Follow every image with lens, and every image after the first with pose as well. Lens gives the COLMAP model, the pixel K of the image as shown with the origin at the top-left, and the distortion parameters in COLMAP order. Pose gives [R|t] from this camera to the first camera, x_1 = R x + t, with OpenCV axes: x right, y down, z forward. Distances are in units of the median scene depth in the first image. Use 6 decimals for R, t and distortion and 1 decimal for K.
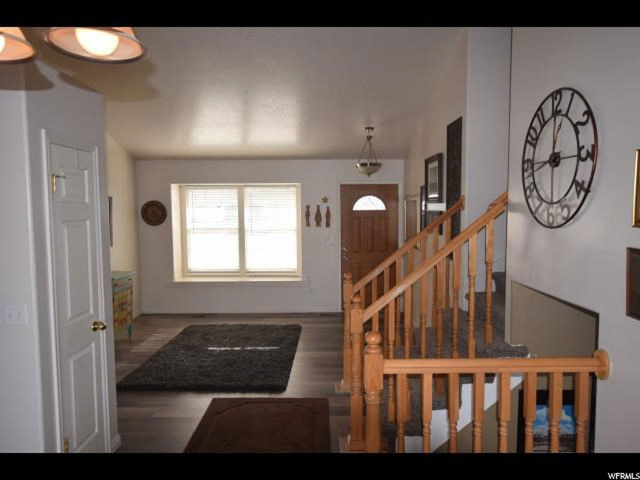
lens RADIAL K [[454.9, 0, 319.3], [0, 454.9, 239.5], [0, 0, 1]] dist [0.006287, 0.002962]
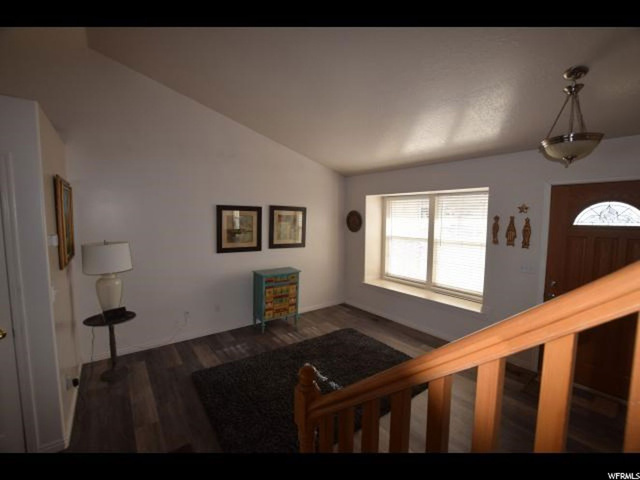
lens RADIAL K [[281.3, 0, 322.5], [0, 281.3, 241.5], [0, 0, 1]] dist [-0.033472, 0.004233]
pose [[0.617439, 0.080986, -0.782439, 0.159477], [-0.069567, 0.996410, 0.048236, -0.035579], [0.783537, 0.024649, 0.620856, 0.488091]]
